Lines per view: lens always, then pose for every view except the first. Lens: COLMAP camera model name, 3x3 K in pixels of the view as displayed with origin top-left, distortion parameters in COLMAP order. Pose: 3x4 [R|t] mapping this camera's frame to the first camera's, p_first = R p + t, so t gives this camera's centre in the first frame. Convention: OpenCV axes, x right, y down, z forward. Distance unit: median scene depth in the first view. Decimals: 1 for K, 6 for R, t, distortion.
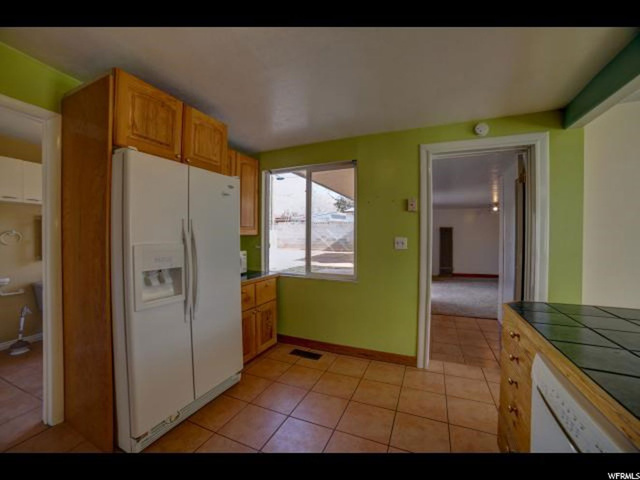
lens RADIAL K [[260.1, 0, 317.4], [0, 260.1, 239.5], [0, 0, 1]] dist [-0.110643, 0.038730]
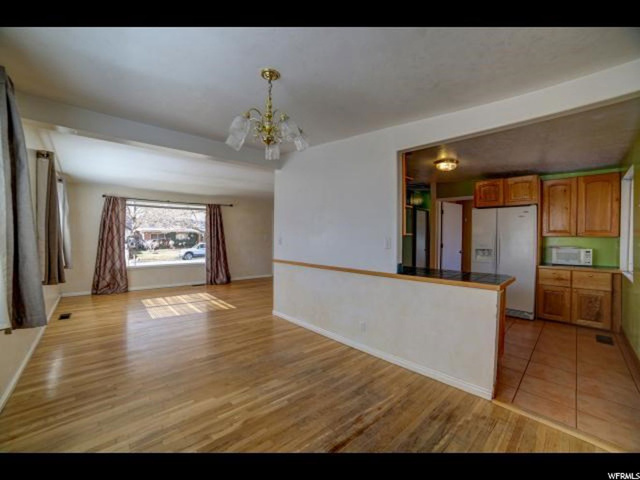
lens RADIAL K [[260.1, 0, 317.4], [0, 260.1, 239.5], [0, 0, 1]] dist [-0.110643, 0.038730]
pose [[-0.400924, 0.008010, -0.916076, 1.886989], [-0.019252, 0.999667, 0.017167, 0.000802], [0.915909, 0.024519, -0.400637, 0.295136]]
